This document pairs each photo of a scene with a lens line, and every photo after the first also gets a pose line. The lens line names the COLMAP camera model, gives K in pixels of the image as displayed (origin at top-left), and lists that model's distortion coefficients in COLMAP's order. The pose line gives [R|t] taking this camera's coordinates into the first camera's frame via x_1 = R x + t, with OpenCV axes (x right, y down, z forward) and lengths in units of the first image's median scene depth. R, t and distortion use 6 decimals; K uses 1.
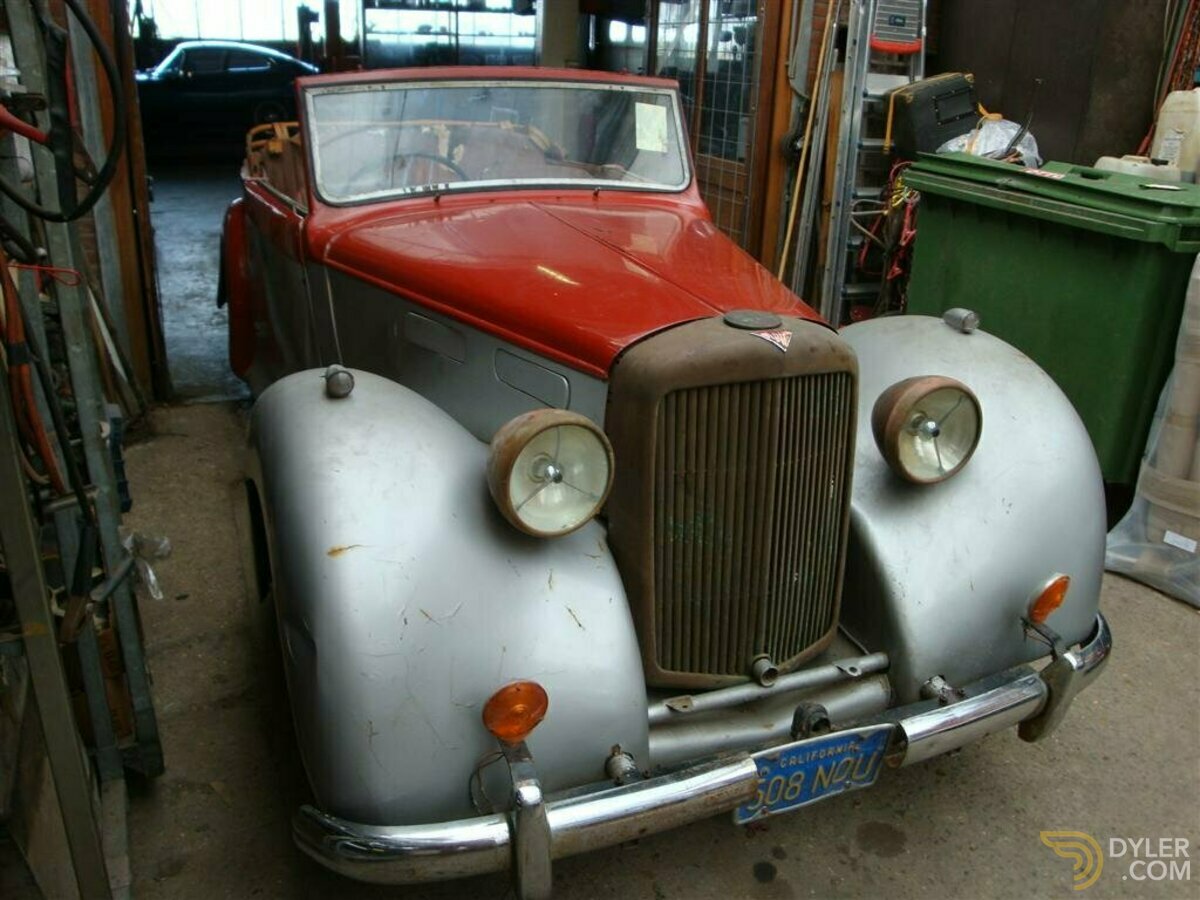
lens RADIAL K [[1037.9, 0, 600.0], [0, 1037.9, 450.0], [0, 0, 1]] dist [-0.107724, 0.002575]
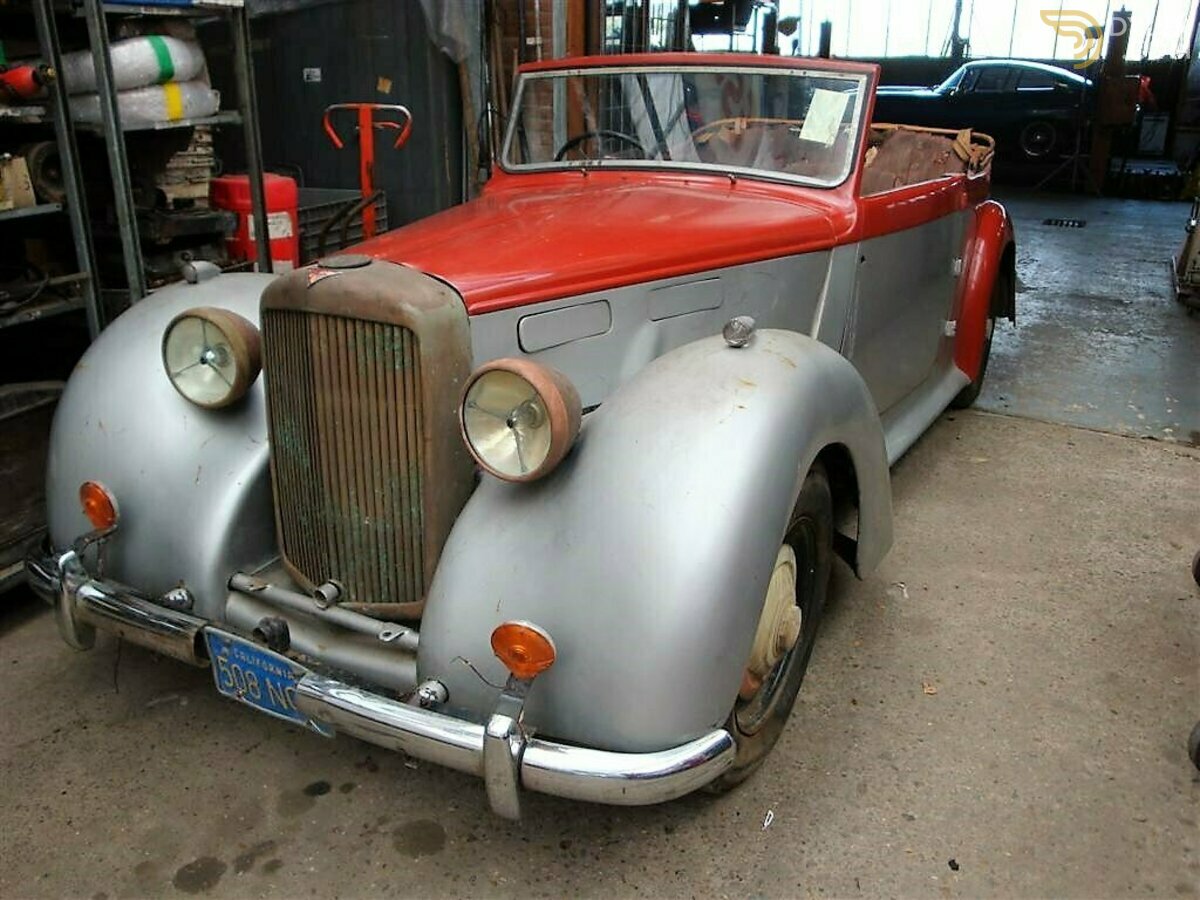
lens RADIAL K [[1037.9, 0, 600.0], [0, 1037.9, 450.0], [0, 0, 1]] dist [-0.107724, 0.002575]
pose [[0.621744, 0.246109, -0.743549, 0.730109], [-0.270265, 0.958452, 0.091249, -0.066898], [0.735113, 0.144222, 0.662426, 0.328481]]
